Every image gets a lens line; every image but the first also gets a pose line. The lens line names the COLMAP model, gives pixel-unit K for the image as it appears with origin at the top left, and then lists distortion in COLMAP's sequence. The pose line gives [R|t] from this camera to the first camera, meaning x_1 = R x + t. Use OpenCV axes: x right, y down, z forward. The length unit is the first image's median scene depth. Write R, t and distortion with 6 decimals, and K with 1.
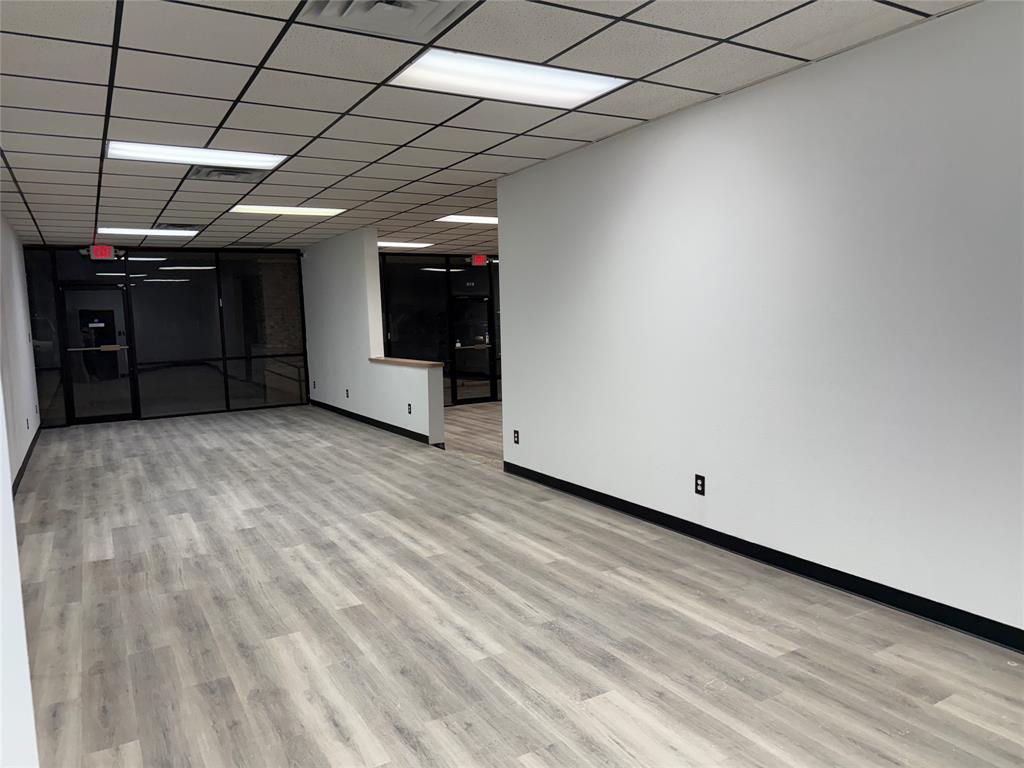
lens RADIAL K [[725.1, 0, 509.3], [0, 725.1, 384.3], [0, 0, 1]] dist [-0.001818, -0.002134]
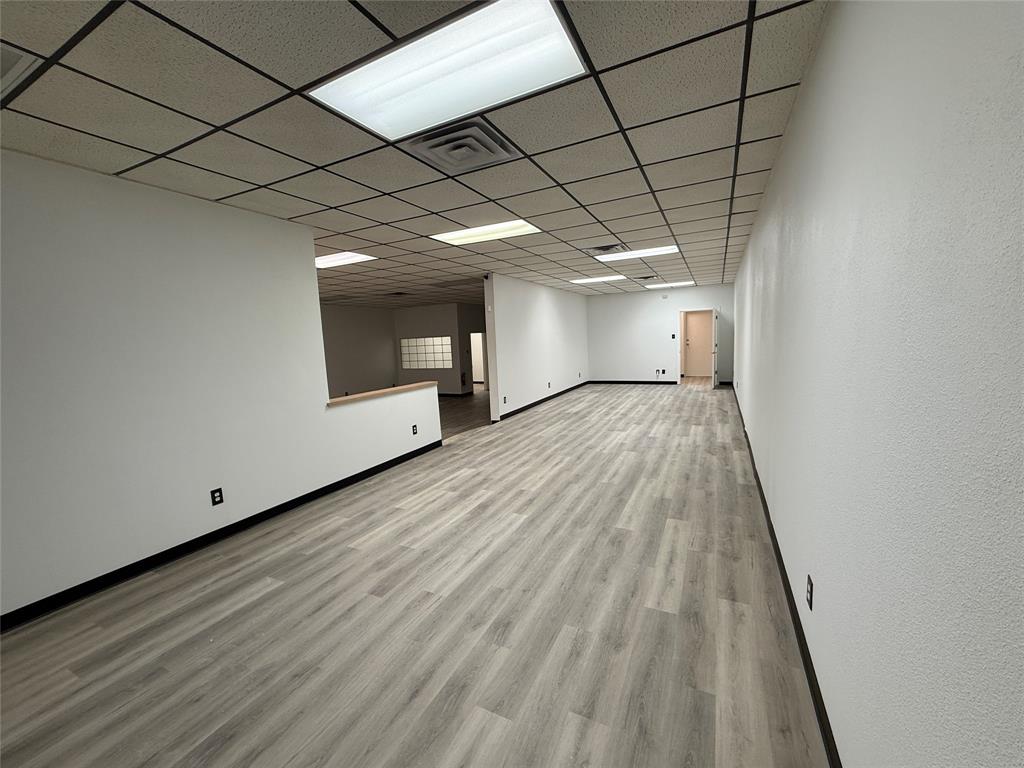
lens RADIAL K [[406.6, 0, 506.7], [0, 406.6, 387.7], [0, 0, 1]] dist [-0.001200, 0.000684]
pose [[-0.535145, -0.060262, 0.842608, -1.059956], [0.136289, 0.978227, 0.156518, -0.152752], [-0.833694, 0.198598, -0.515280, 1.716280]]
